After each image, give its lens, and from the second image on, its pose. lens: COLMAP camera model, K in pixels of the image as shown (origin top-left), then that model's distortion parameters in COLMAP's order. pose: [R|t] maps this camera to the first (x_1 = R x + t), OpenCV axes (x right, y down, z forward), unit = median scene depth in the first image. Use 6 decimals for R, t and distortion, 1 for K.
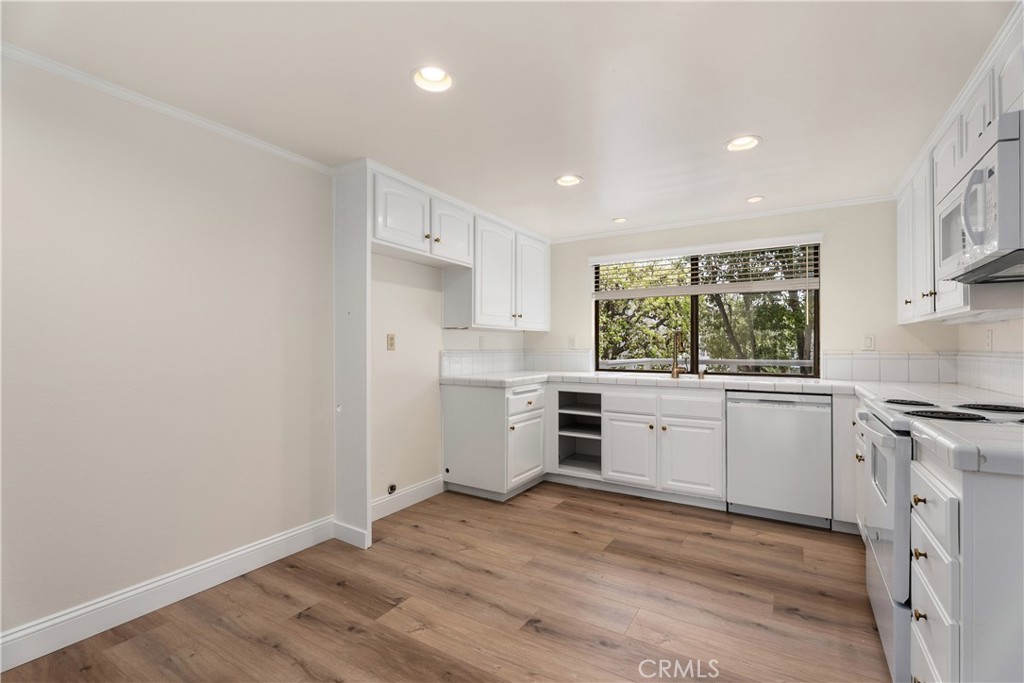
lens RADIAL K [[453.1, 0, 511.0], [0, 453.1, 344.4], [0, 0, 1]] dist [-0.004812, -0.000771]
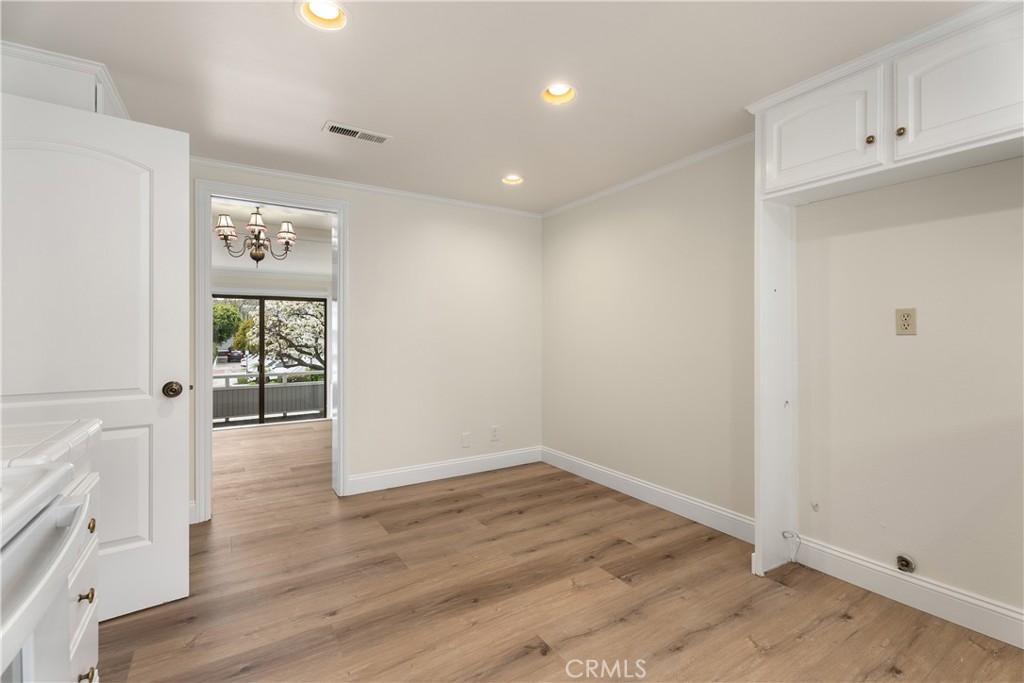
lens RADIAL K [[453.1, 0, 510.9], [0, 453.1, 337.8], [0, 0, 1]] dist [-0.004812, -0.000771]
pose [[-0.437109, 0.009495, -0.899358, 0.742258], [0.013317, 0.999903, 0.004084, 0.009244], [0.899310, -0.010191, -0.437194, 1.154549]]
